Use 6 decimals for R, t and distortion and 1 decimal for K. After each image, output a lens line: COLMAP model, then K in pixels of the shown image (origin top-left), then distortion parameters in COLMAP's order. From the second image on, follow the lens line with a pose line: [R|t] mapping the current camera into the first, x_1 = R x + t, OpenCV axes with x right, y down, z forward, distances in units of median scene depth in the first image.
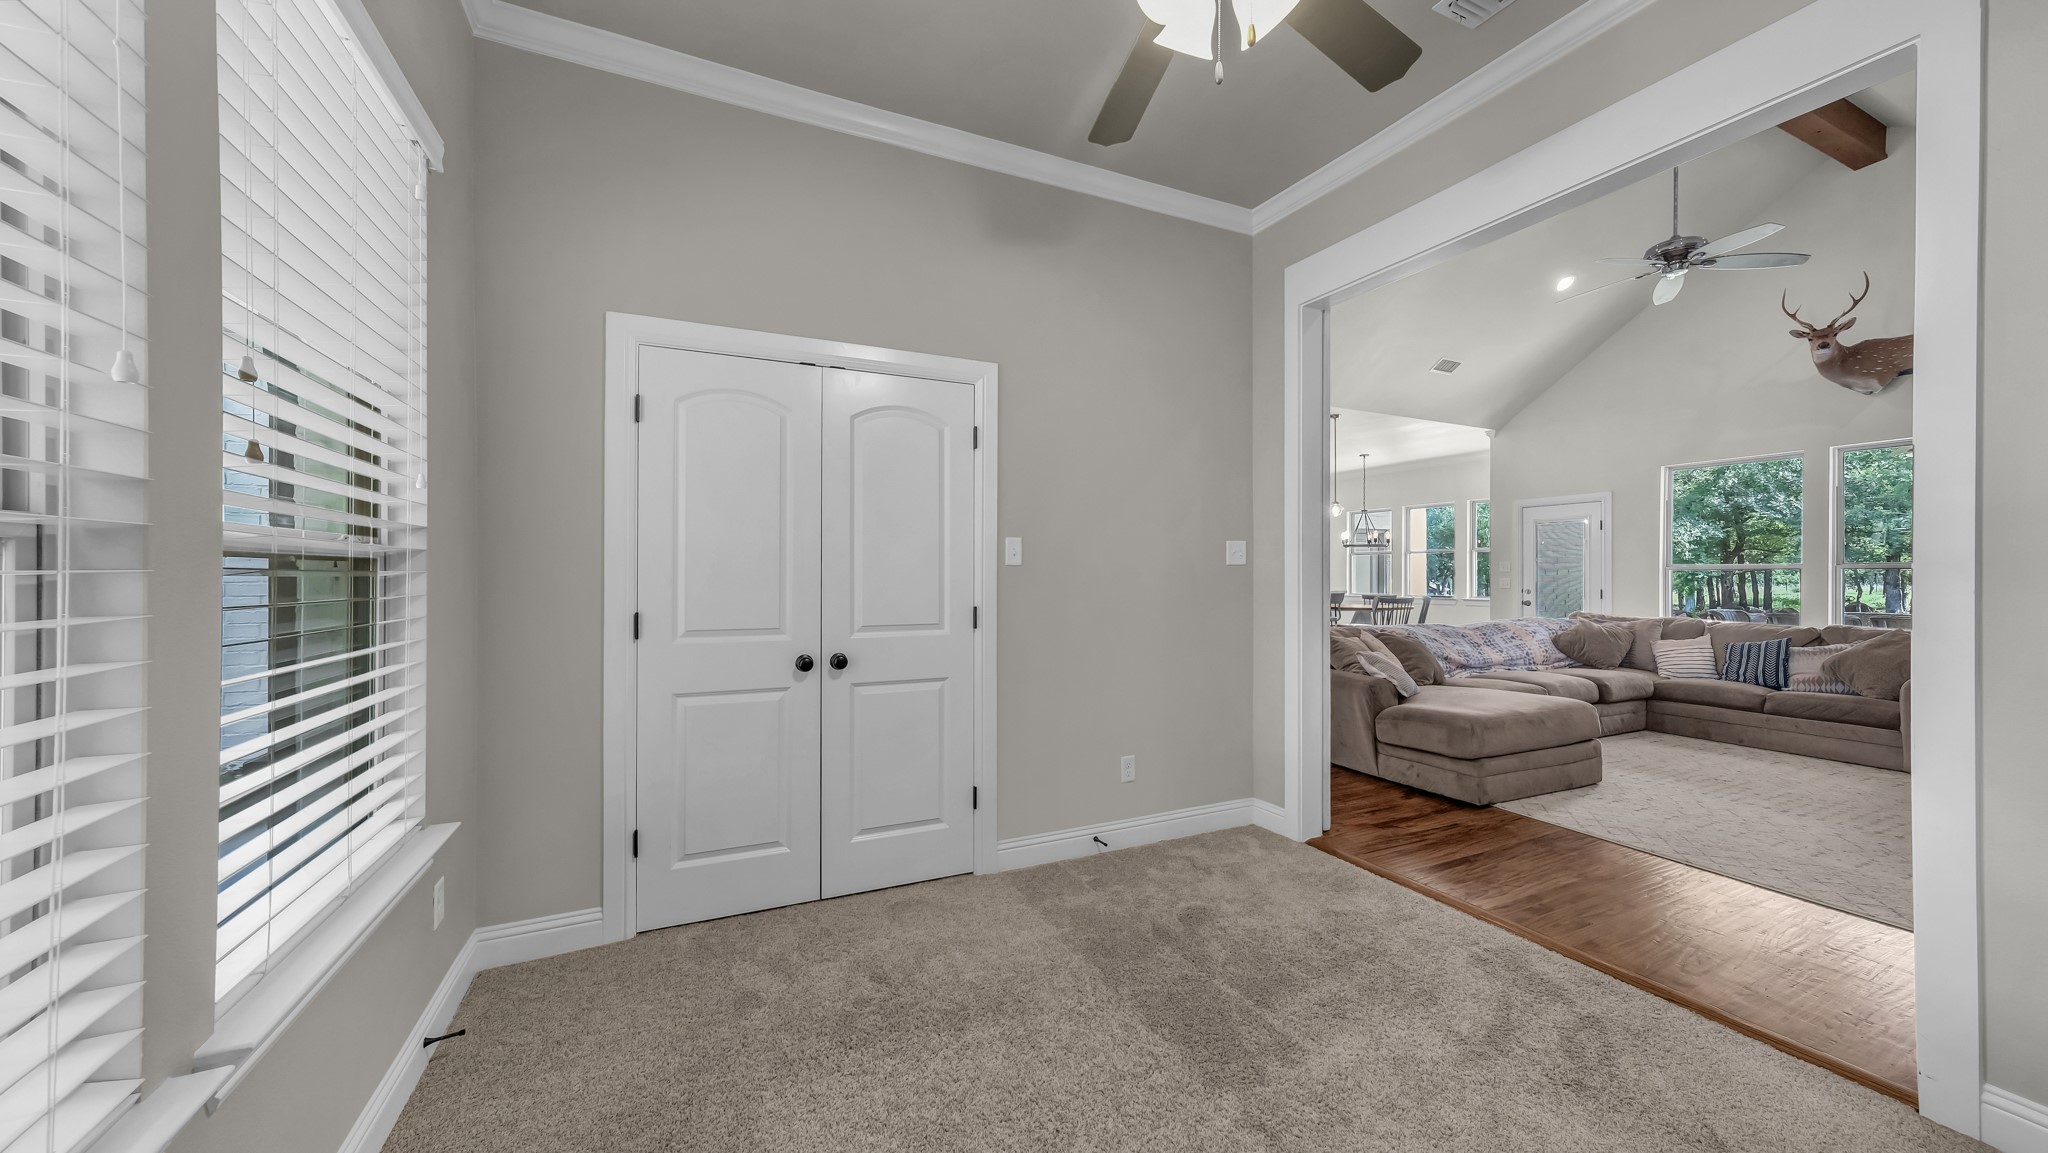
lens RADIAL K [[692.9, 0, 1024.3], [0, 692.9, 572.4], [0, 0, 1]] dist [0.000646, 0.000317]
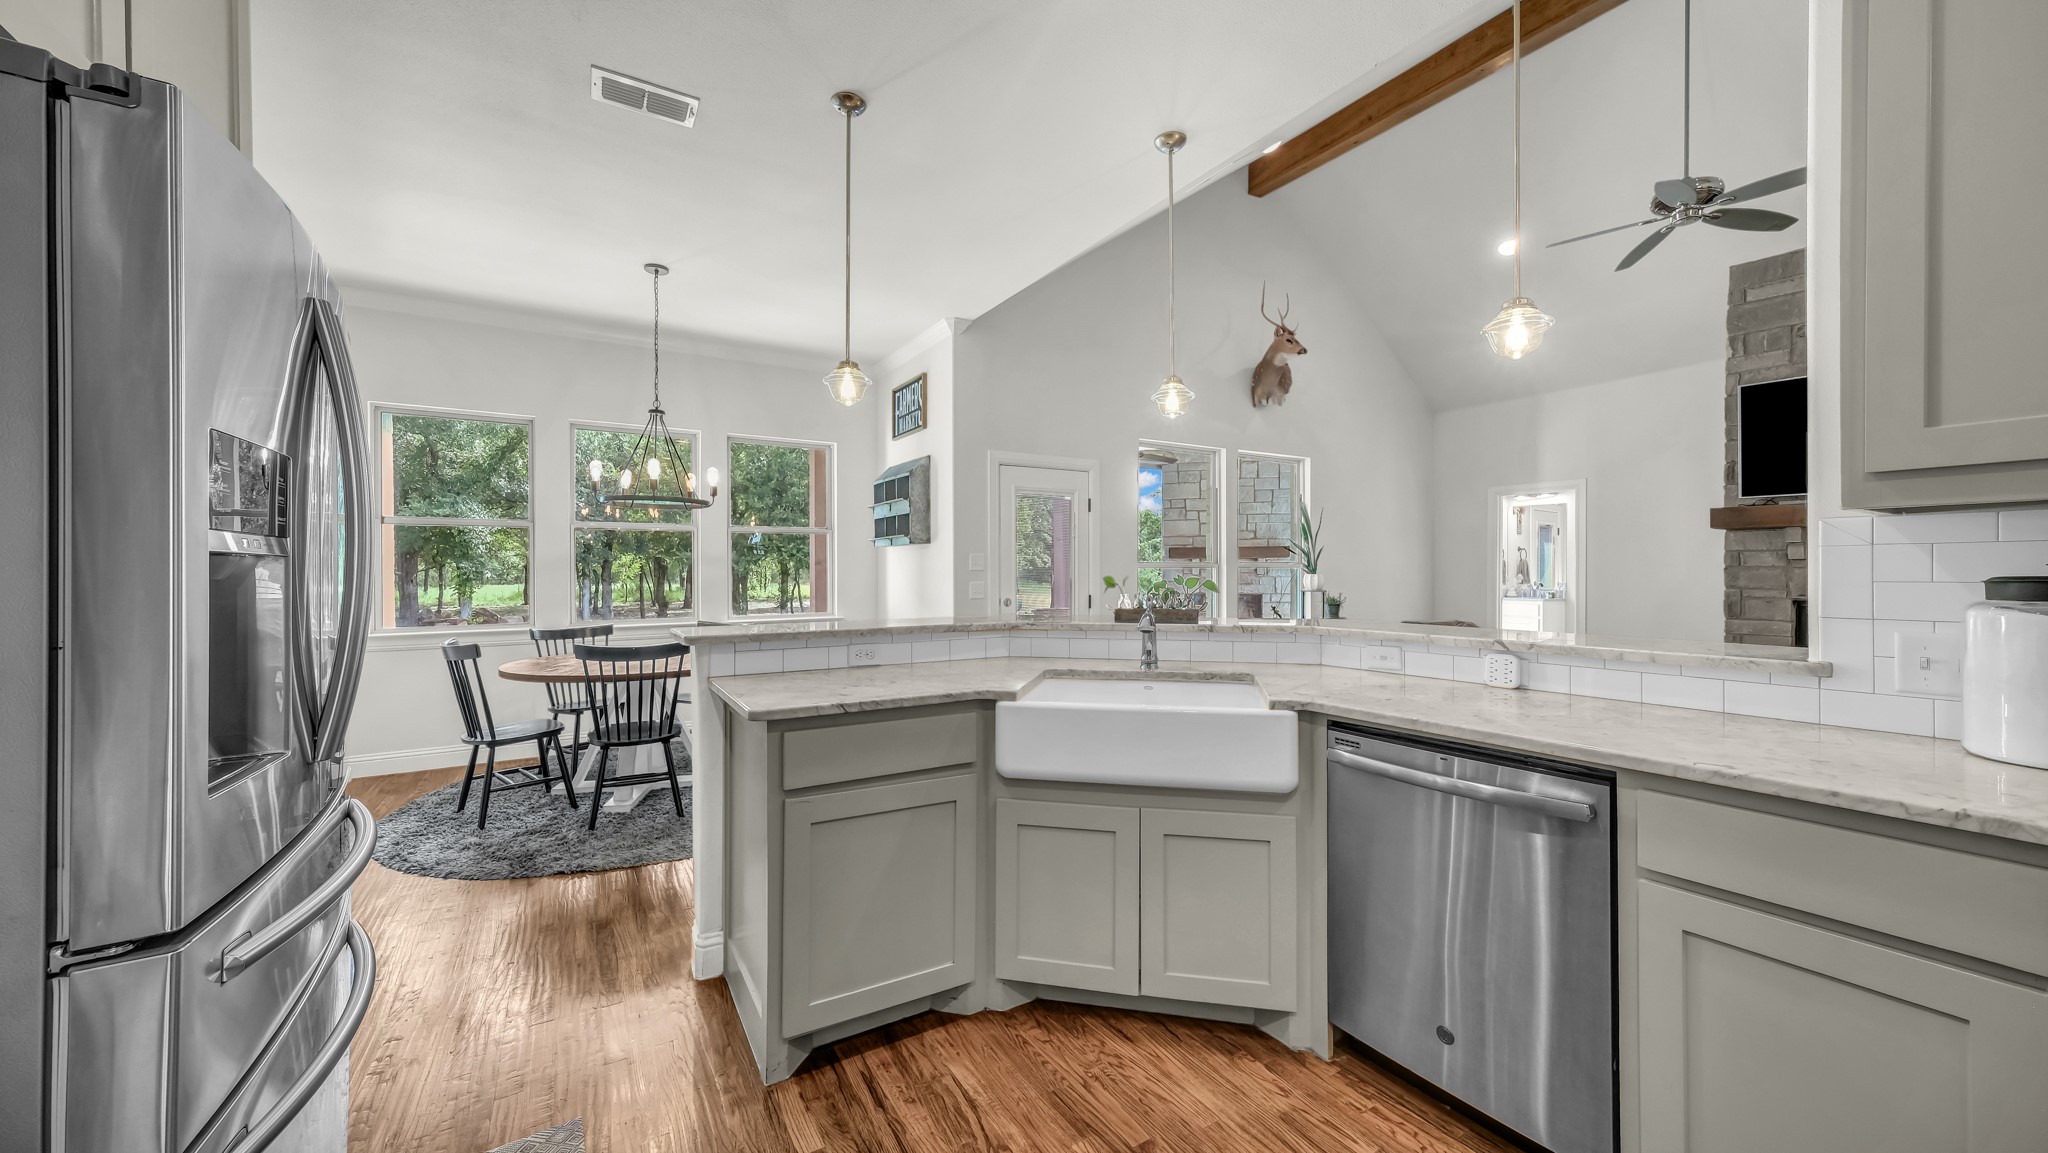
lens RADIAL K [[732.1, 0, 1024.0], [0, 732.1, 576.5], [0, 0, 1]] dist [-0.003207, -0.000026]
pose [[-0.113615, -0.009149, 0.993483, 0.107169], [0.002203, 0.999953, 0.009460, -0.002202], [-0.993522, 0.003263, -0.113590, 1.557631]]
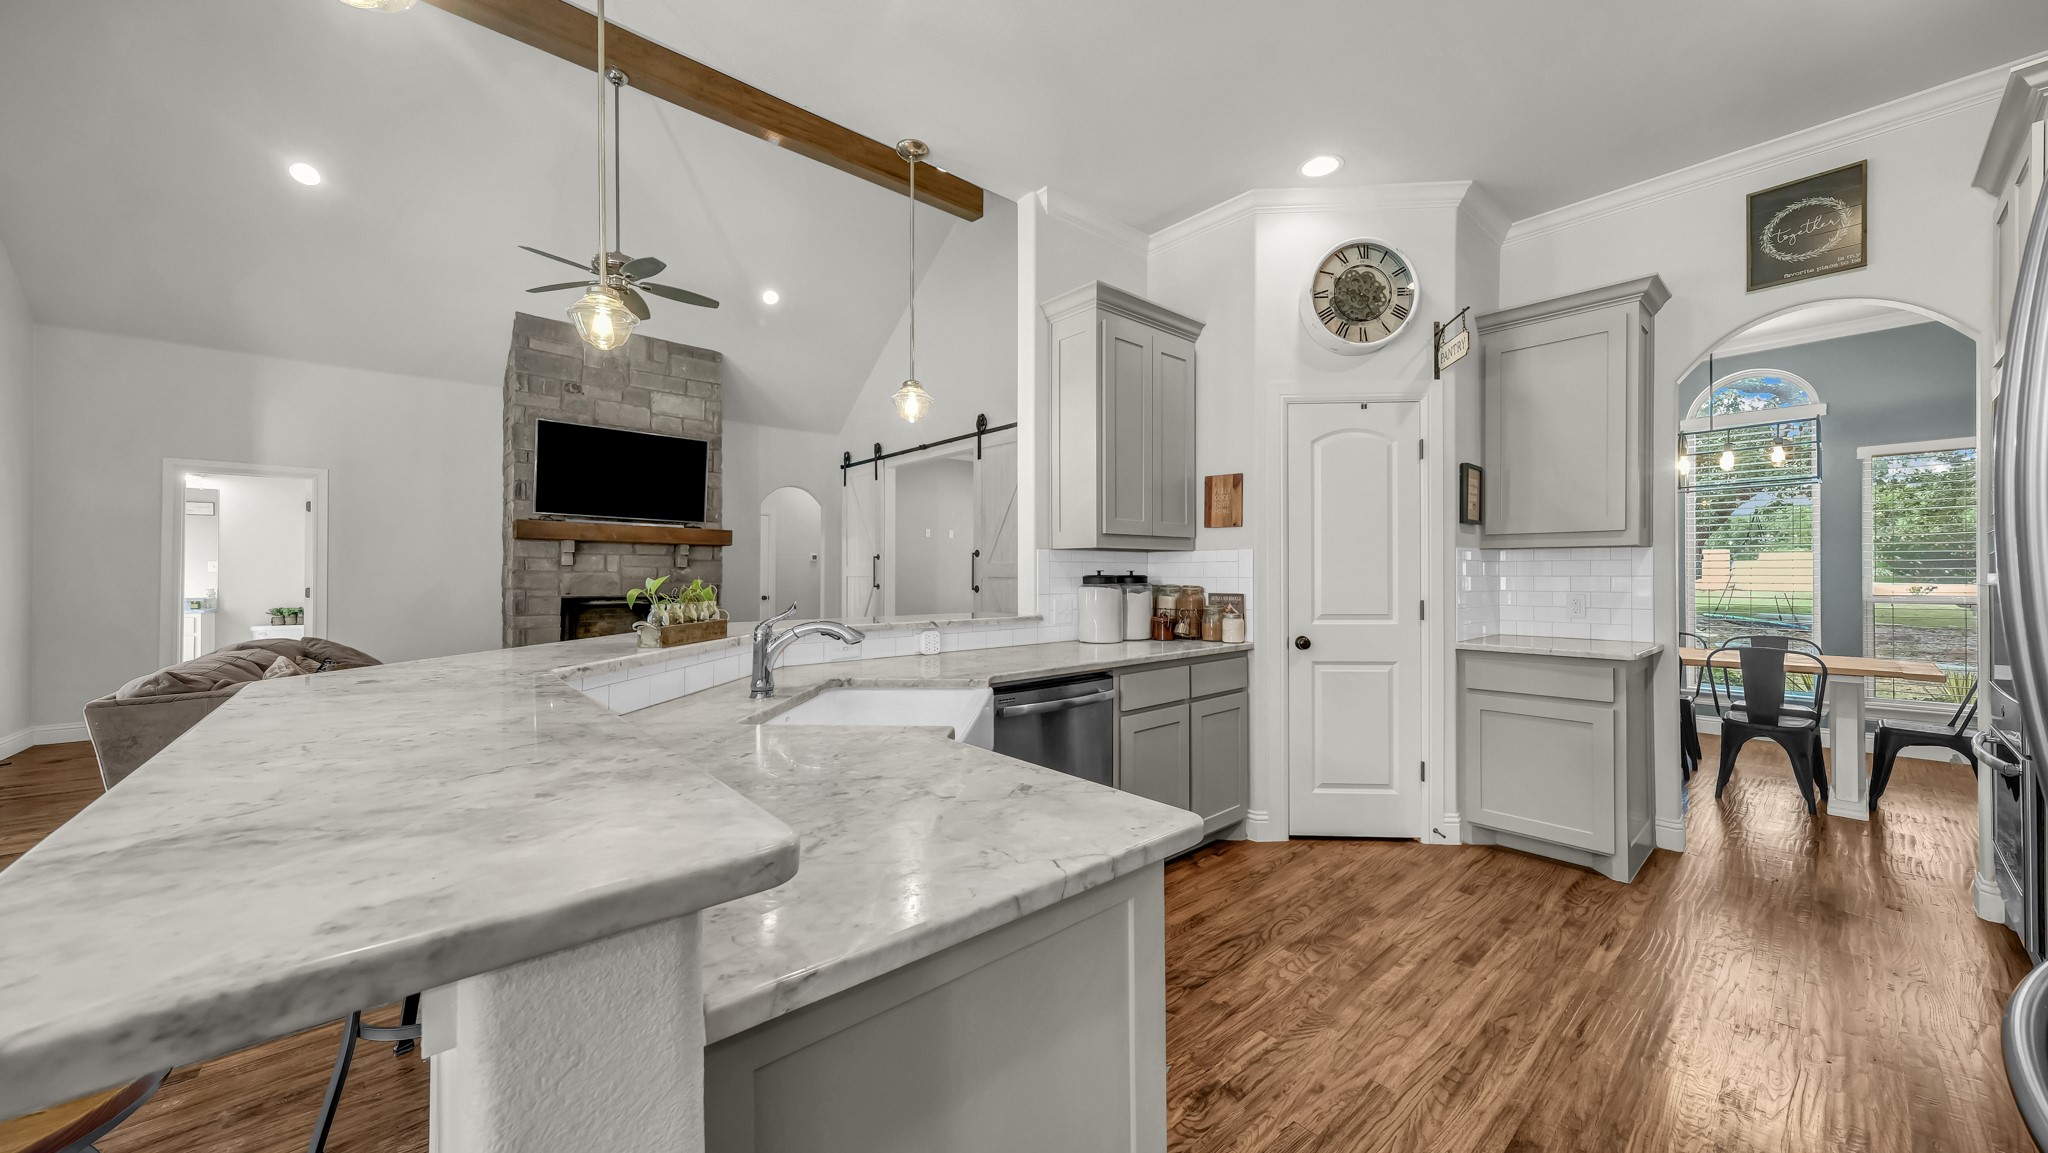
lens RADIAL K [[713.5, 0, 1025.6], [0, 713.5, 578.3], [0, 0, 1]] dist [-0.019594, 0.009305]
pose [[-0.962627, -0.004049, -0.270800, 0.516486], [-0.004946, 0.999984, 0.002633, 0.001083], [0.270785, 0.003874, -0.962632, 1.783475]]
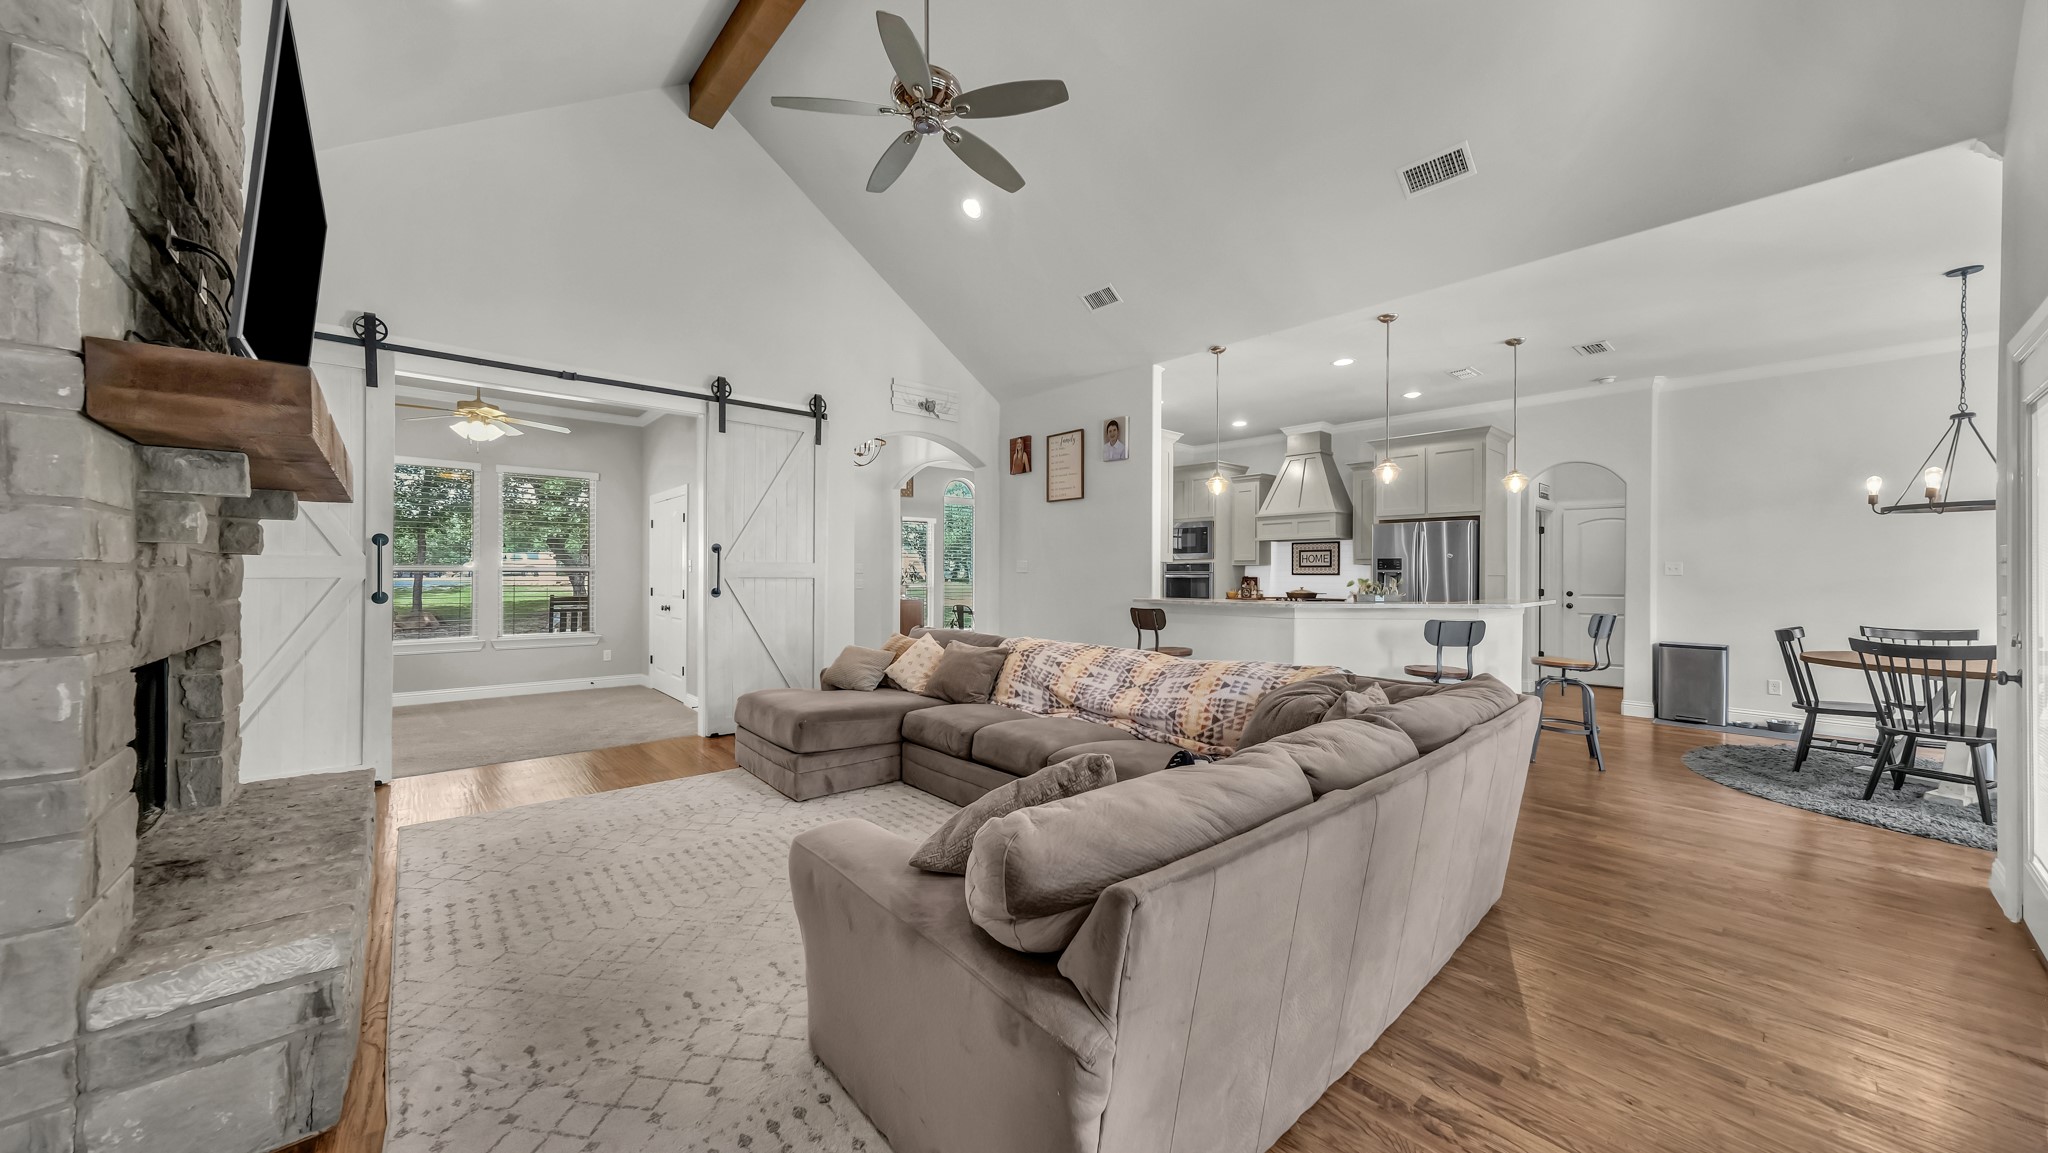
lens RADIAL K [[713.5, 0, 1025.6], [0, 713.5, 578.3], [0, 0, 1]] dist [-0.019594, 0.009305]
pose [[0.287526, 0.003769, -0.957765, 1.312902], [-0.001389, 0.999993, 0.003518, -0.000260], [0.957772, 0.000318, 0.287530, 0.729967]]
